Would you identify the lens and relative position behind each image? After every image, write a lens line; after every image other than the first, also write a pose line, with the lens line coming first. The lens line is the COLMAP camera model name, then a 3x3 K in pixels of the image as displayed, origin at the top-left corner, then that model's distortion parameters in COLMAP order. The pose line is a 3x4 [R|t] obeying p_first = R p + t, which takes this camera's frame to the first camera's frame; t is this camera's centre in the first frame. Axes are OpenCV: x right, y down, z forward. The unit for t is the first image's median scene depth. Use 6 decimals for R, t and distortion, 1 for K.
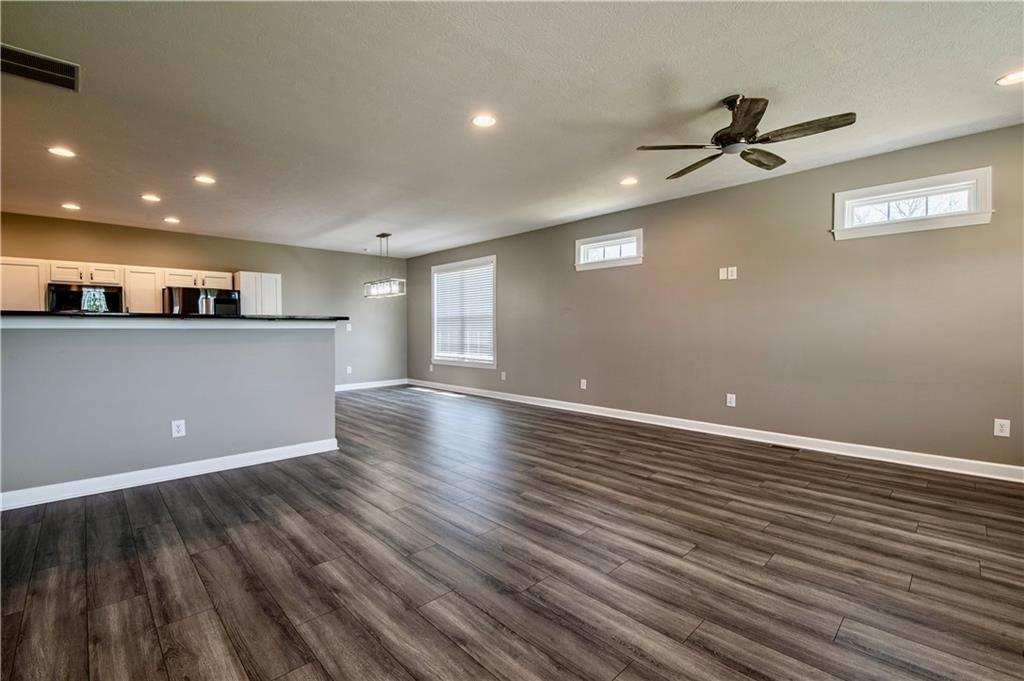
lens RADIAL K [[444.3, 0, 509.5], [0, 444.3, 348.4], [0, 0, 1]] dist [-0.004504, -0.005818]
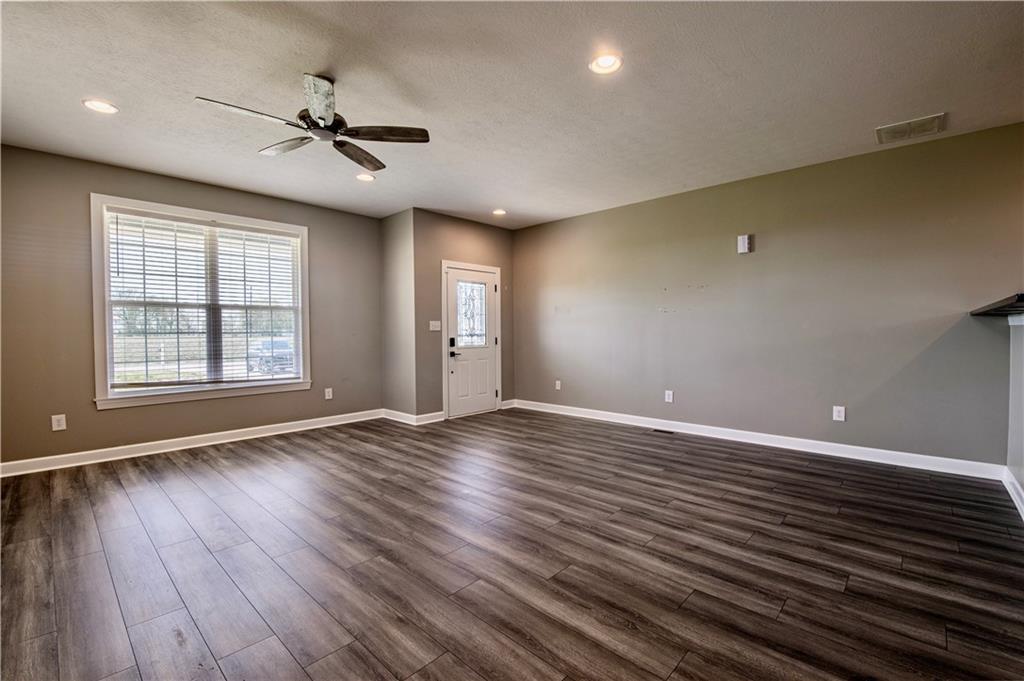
lens RADIAL K [[444.3, 0, 511.4], [0, 444.3, 337.9], [0, 0, 1]] dist [-0.004504, -0.005818]
pose [[-0.998581, 0.007957, -0.052659, 0.144791], [0.005183, 0.998602, 0.052604, -0.064889], [0.053004, 0.052256, -0.997226, 1.636387]]
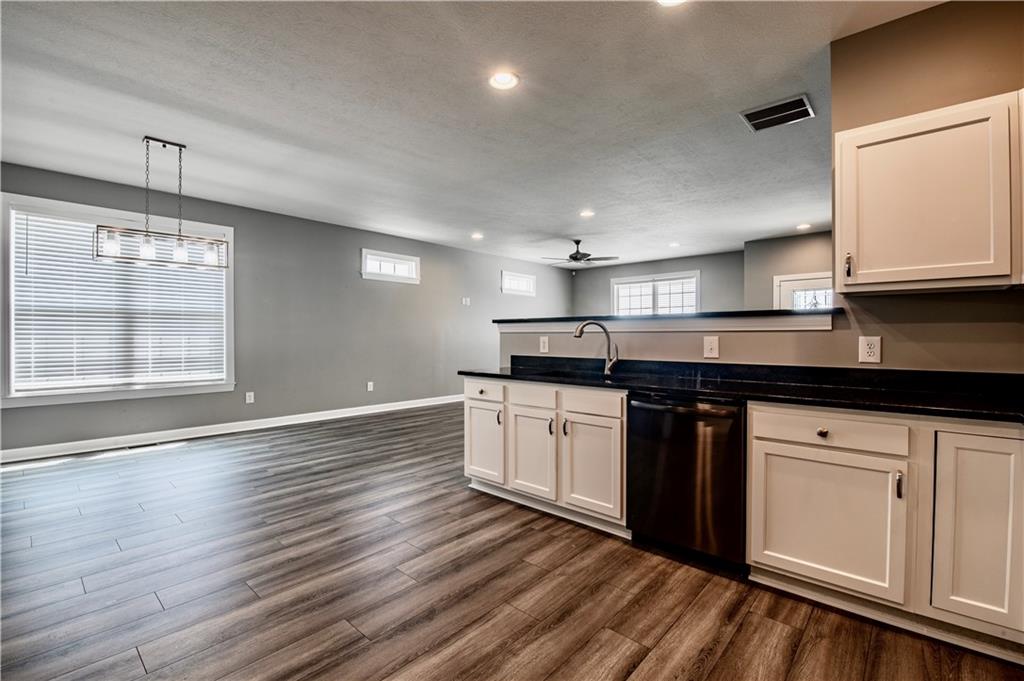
lens RADIAL K [[444.3, 0, 503.8], [0, 444.3, 344.2], [0, 0, 1]] dist [-0.004504, -0.005818]
pose [[-0.061204, -0.017960, 0.997964, -1.614345], [0.039598, 0.999007, 0.020407, -0.050580], [-0.997339, 0.040767, -0.060432, 1.315563]]
